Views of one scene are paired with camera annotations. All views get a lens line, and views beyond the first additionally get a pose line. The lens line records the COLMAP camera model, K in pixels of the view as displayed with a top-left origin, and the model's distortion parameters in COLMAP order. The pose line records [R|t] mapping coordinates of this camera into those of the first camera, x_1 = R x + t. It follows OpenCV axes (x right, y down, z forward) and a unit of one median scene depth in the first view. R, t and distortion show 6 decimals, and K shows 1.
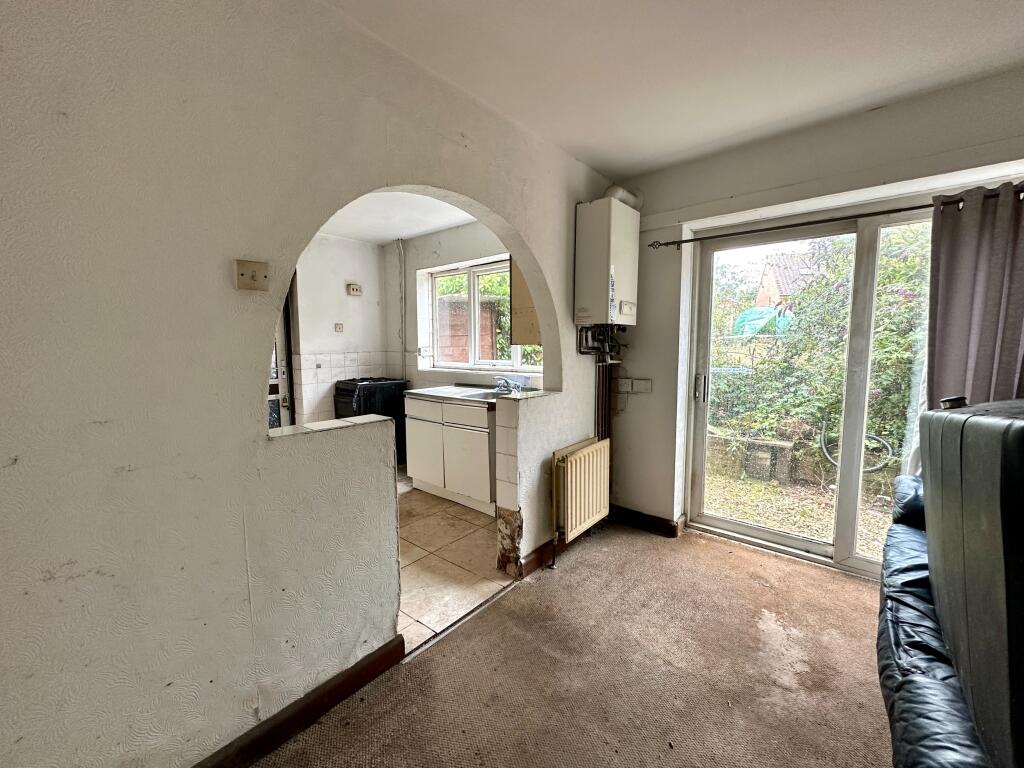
lens RADIAL K [[410.5, 0, 512.4], [0, 410.5, 382.5], [0, 0, 1]] dist [-0.001934, 0.000046]
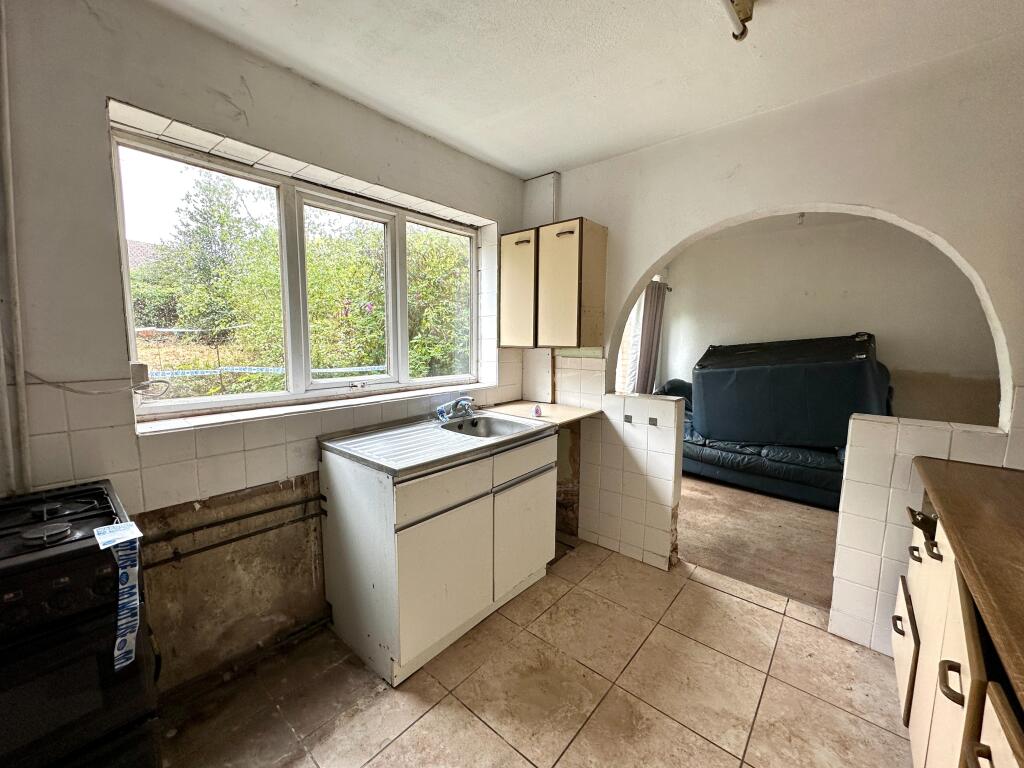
lens RADIAL K [[410.5, 0, 512.4], [0, 410.5, 382.5], [0, 0, 1]] dist [-0.001934, 0.000046]
pose [[0.003852, -0.106774, 0.994276, -0.540110], [0.088451, 0.990423, 0.106017, -0.079448], [-0.996073, 0.087536, 0.013260, 0.723588]]
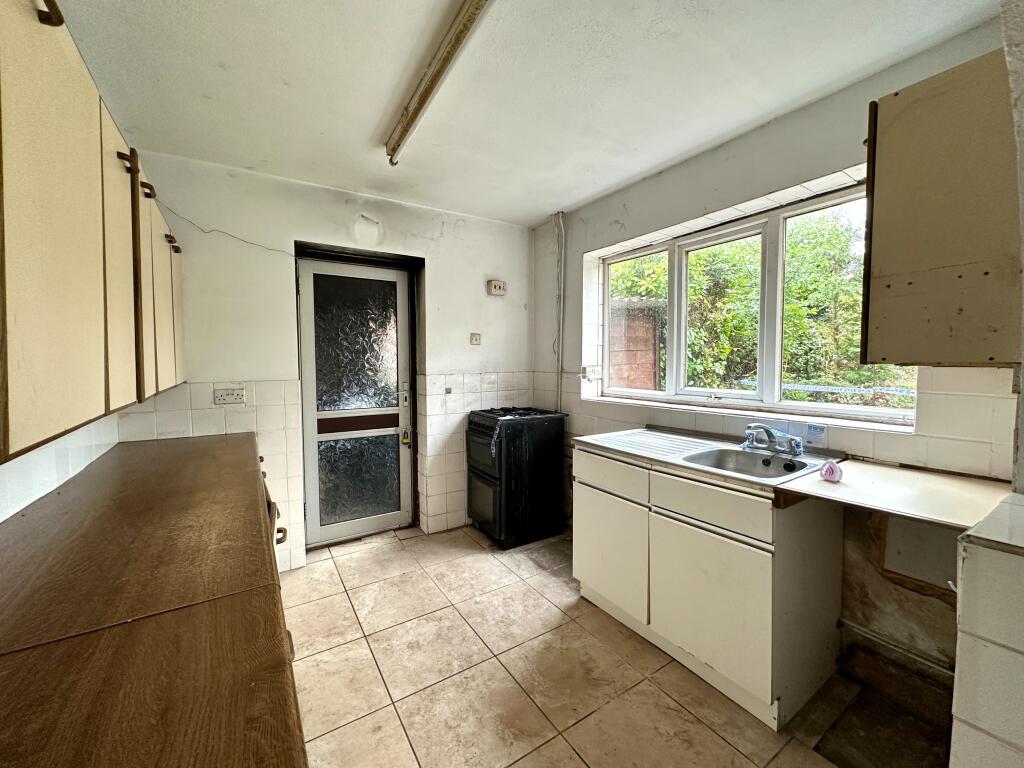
lens RADIAL K [[410.5, 0, 512.4], [0, 410.5, 382.5], [0, 0, 1]] dist [-0.001934, 0.000046]
pose [[0.955639, 0.017427, -0.294024, -0.141362], [-0.029829, 0.998842, -0.037749, -0.029855], [0.293025, 0.044845, 0.955052, 0.319306]]
